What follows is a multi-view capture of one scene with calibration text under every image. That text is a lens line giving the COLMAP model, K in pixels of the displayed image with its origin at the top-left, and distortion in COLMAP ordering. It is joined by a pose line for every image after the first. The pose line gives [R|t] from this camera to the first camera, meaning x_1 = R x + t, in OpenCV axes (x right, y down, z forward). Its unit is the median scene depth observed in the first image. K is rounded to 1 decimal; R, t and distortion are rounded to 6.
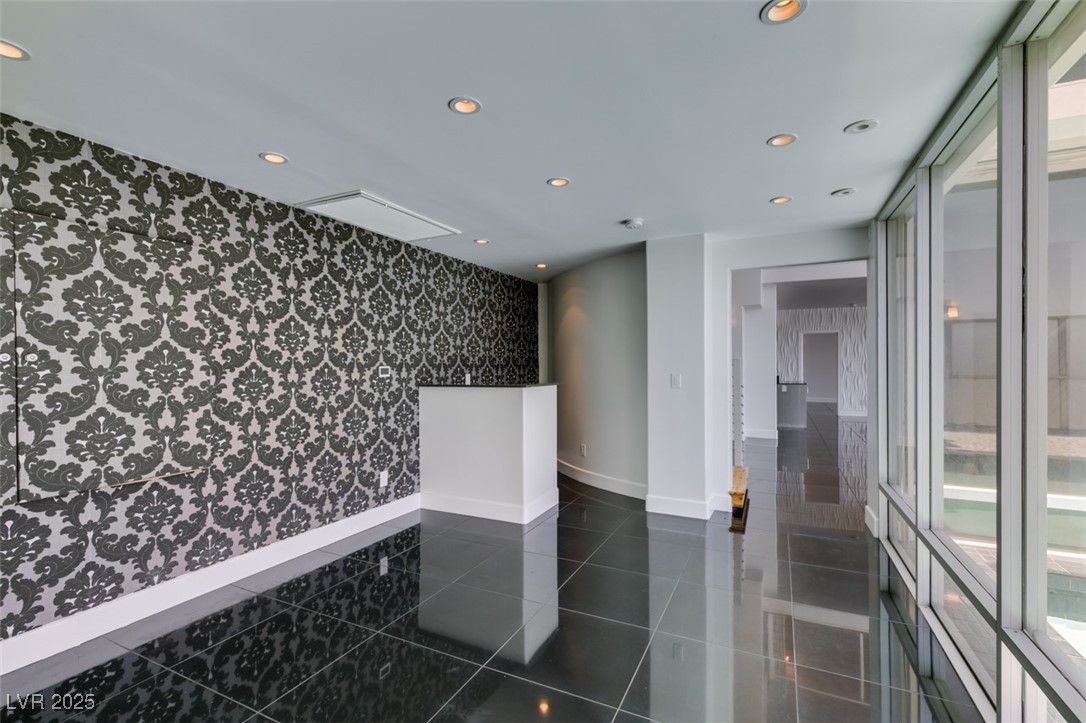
lens RADIAL K [[484.1, 0, 542.5], [0, 484.1, 364.8], [0, 0, 1]] dist [0.011070, -0.000453]
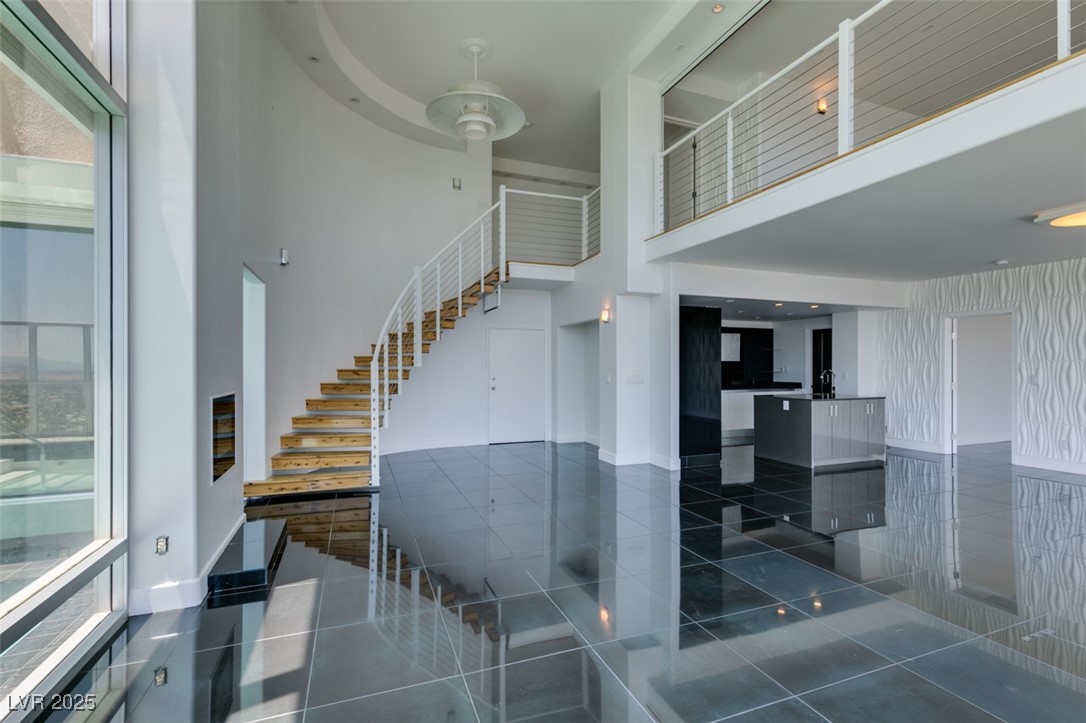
lens RADIAL K [[484.1, 0, 542.5], [0, 484.1, 364.8], [0, 0, 1]] dist [0.011070, -0.000453]
pose [[0.736109, 0.002003, -0.676860, 0.835345], [-0.007534, 0.999958, -0.005234, -0.001431], [0.676821, 0.008952, 0.736093, 0.322157]]
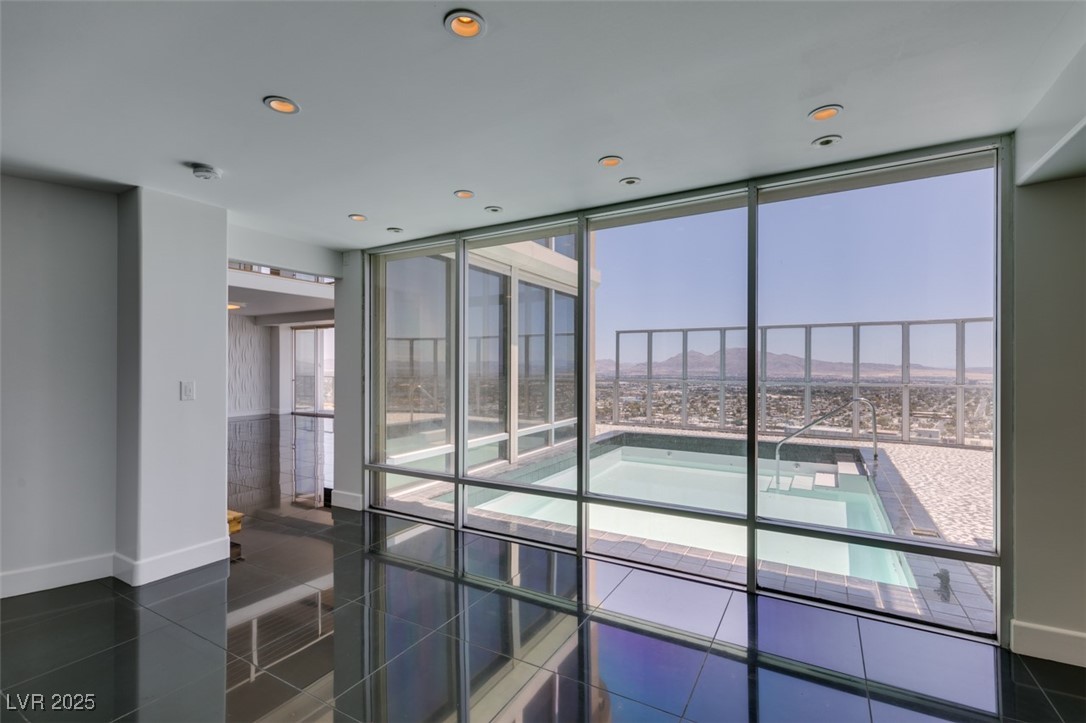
lens RADIAL K [[484.1, 0, 542.5], [0, 484.1, 364.8], [0, 0, 1]] dist [0.011070, -0.000453]
pose [[0.066475, 0.004221, 0.997779, -0.219398], [0.006883, 0.999965, -0.004689, 0.000211], [-0.997764, 0.007179, 0.066444, 0.198416]]
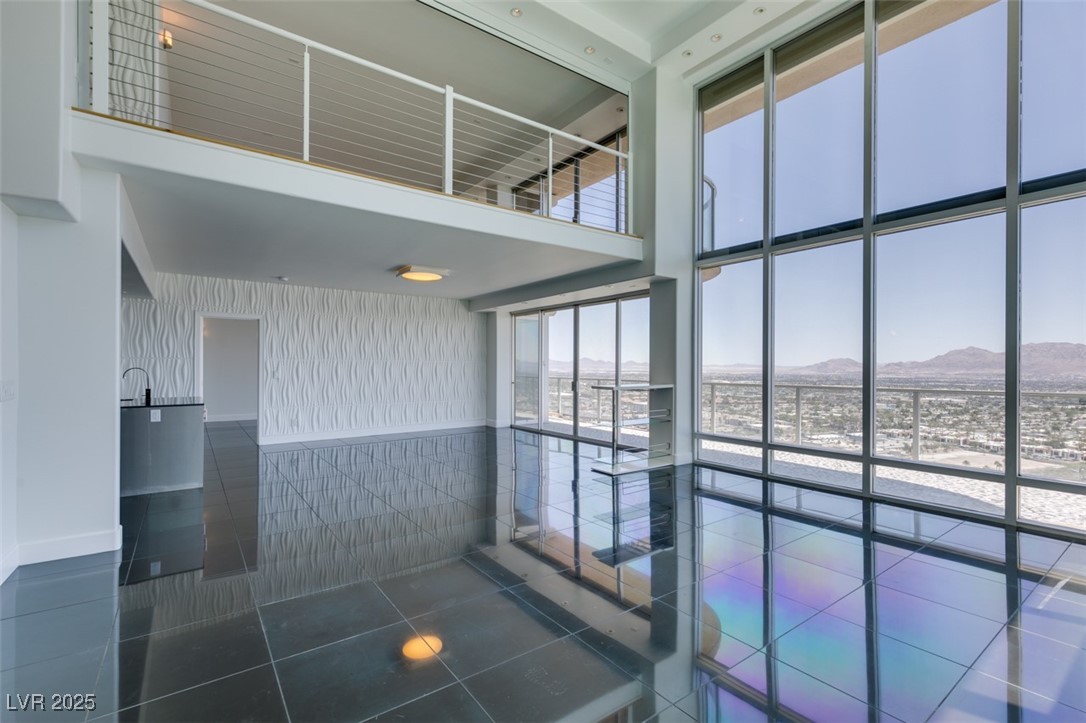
lens RADIAL K [[484.1, 0, 542.5], [0, 484.1, 364.8], [0, 0, 1]] dist [0.011070, -0.000453]
pose [[0.468769, 0.004452, 0.883310, 0.284930], [0.002804, 0.999975, -0.006528, 0.000699], [-0.883317, 0.005537, 0.468744, 0.488994]]
